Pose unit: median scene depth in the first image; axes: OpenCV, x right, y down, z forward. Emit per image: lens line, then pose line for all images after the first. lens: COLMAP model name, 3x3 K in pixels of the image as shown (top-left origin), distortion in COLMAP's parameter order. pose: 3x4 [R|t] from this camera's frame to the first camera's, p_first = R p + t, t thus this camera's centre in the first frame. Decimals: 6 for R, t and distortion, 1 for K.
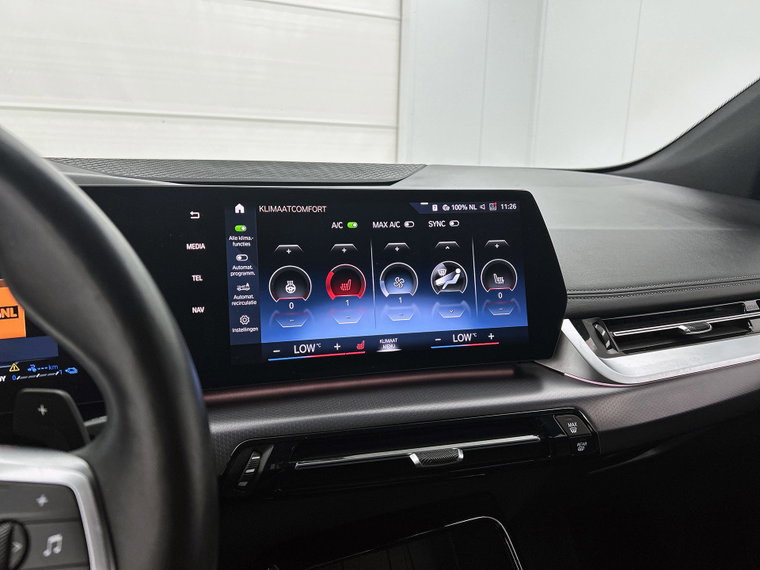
lens RADIAL K [[565.8, 0, 370.1], [0, 565.8, 264.6], [0, 0, 1]] dist [-0.008582, -0.010816]
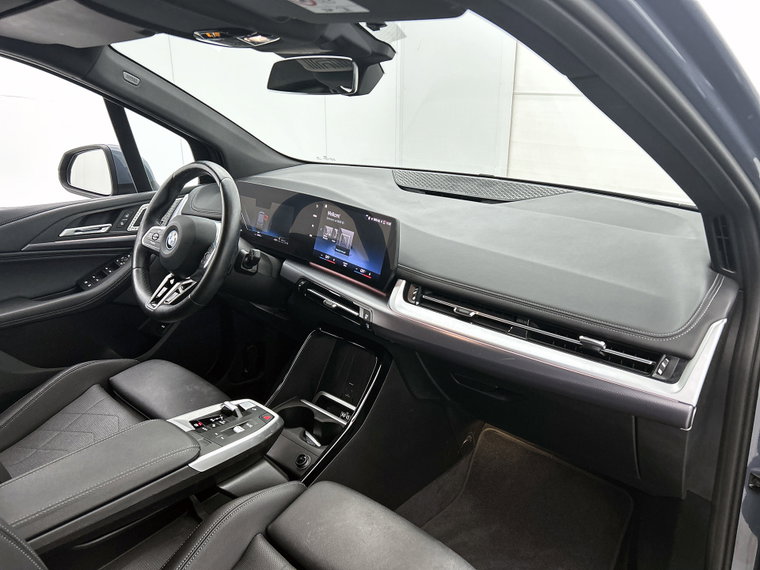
lens RADIAL K [[568.0, 0, 388.6], [0, 568.0, 283.0], [0, 0, 1]] dist [-0.004173, -0.003421]
pose [[0.420345, 0.277581, -0.863863, 2.620593], [-0.173161, 0.959100, 0.223925, -0.440384], [0.890688, 0.055461, 0.451219, -0.034565]]
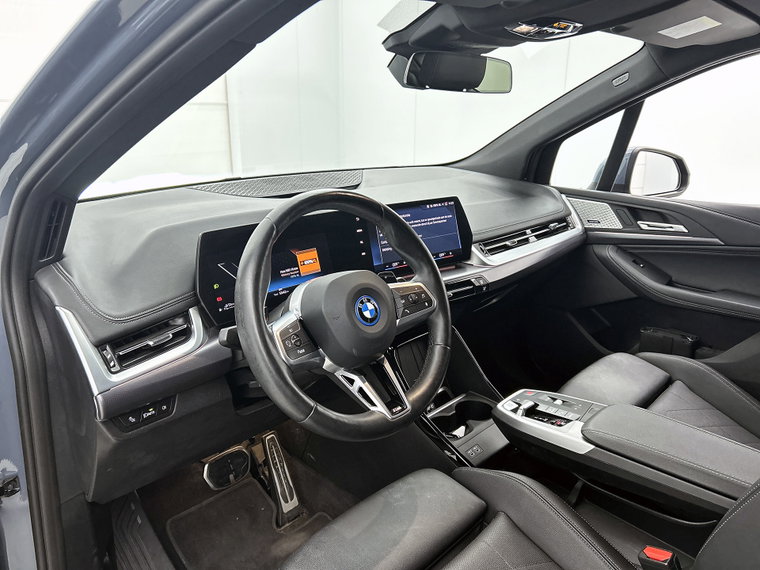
lens RADIAL K [[578.0, 0, 351.6], [0, 578.0, 288.7], [0, 0, 1]] dist [0.049822, -0.000580]
pose [[0.934308, -0.133462, 0.330540, -1.264594], [0.093728, 0.986616, 0.133431, -0.127741], [-0.343924, -0.093685, 0.934312, -1.551890]]
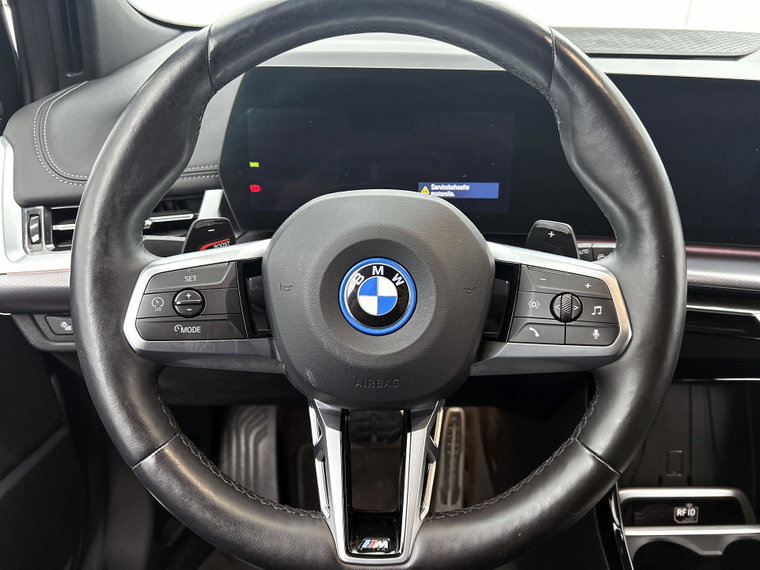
lens RADIAL K [[575.8, 0, 380.0], [0, 575.8, 285.0], [0, 0, 1]] dist [-0.009542, -0.003027]
pose [[0.923831, 0.173738, -0.341102, -0.273145], [-0.072387, 0.954283, 0.290006, -0.027298], [0.375893, -0.243225, 0.894173, -0.406467]]
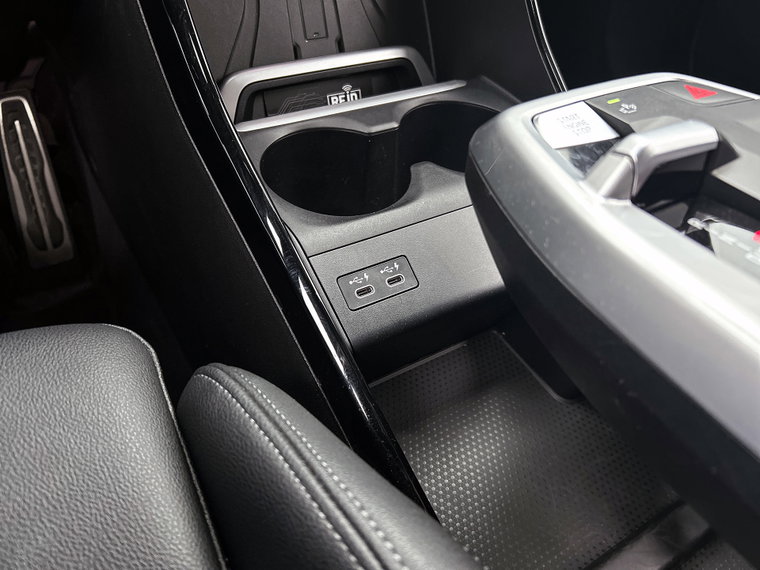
lens RADIAL K [[575.8, 0, 380.0], [0, 575.8, 285.0], [0, 0, 1]] dist [-0.009542, -0.003027]
pose [[0.986688, -0.039833, 0.157671, -0.030548], [-0.059035, 0.815670, 0.575498, 0.656361], [-0.151531, -0.577145, 0.802460, 0.178548]]
